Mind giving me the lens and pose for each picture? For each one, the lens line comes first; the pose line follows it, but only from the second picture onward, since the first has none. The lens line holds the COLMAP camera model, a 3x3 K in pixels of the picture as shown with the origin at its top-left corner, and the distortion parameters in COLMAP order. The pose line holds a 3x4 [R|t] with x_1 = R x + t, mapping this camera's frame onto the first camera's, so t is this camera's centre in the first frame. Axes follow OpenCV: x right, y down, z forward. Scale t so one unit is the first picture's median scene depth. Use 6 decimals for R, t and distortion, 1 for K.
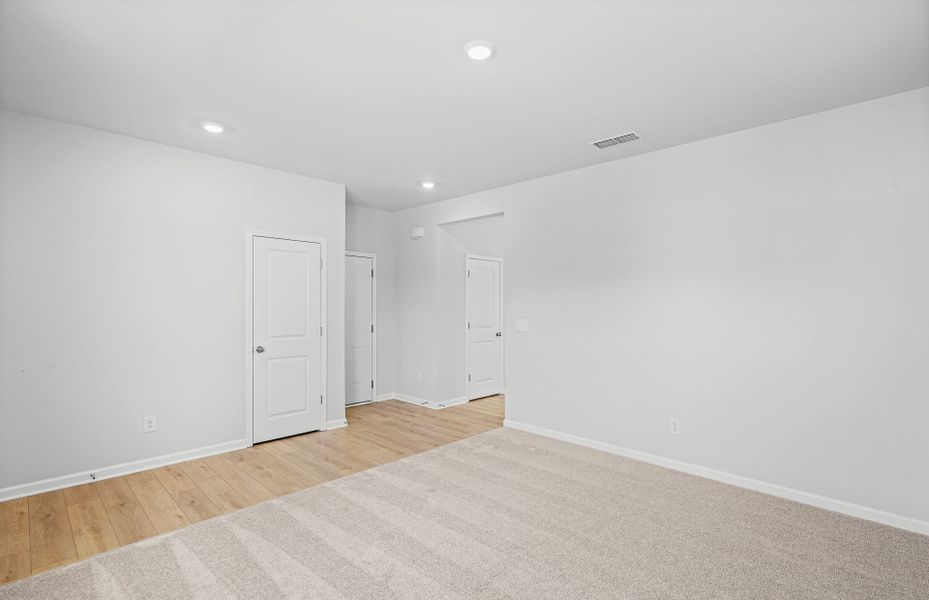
lens RADIAL K [[423.0, 0, 461.3], [0, 423.0, 312.1], [0, 0, 1]] dist [-0.000206, -0.000083]
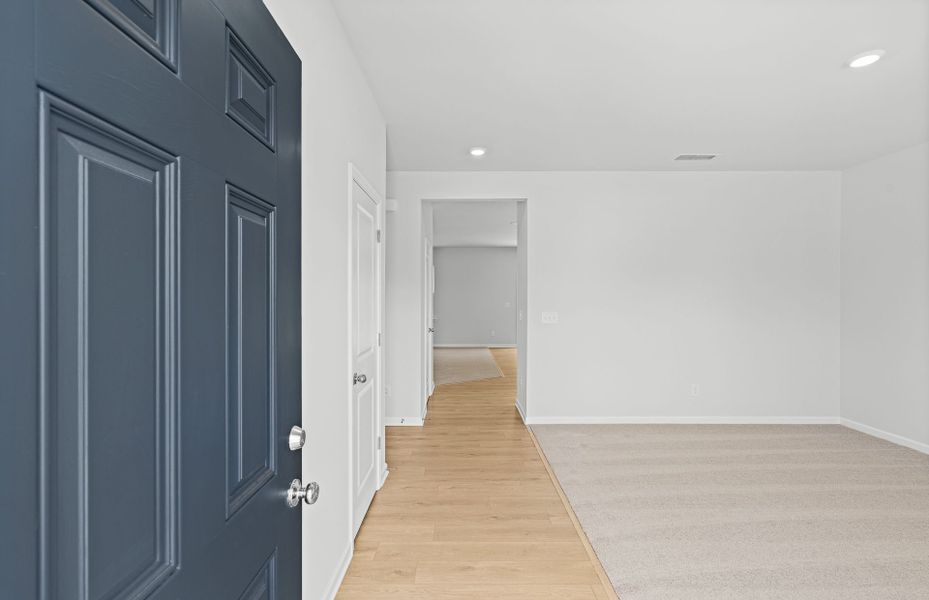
lens RADIAL K [[423.0, 0, 461.3], [0, 423.0, 312.1], [0, 0, 1]] dist [-0.000206, -0.000083]
pose [[0.719870, -0.032435, 0.693351, -0.741856], [0.016599, 0.999426, 0.029520, -0.015202], [-0.693911, -0.009742, 0.719995, 0.474330]]
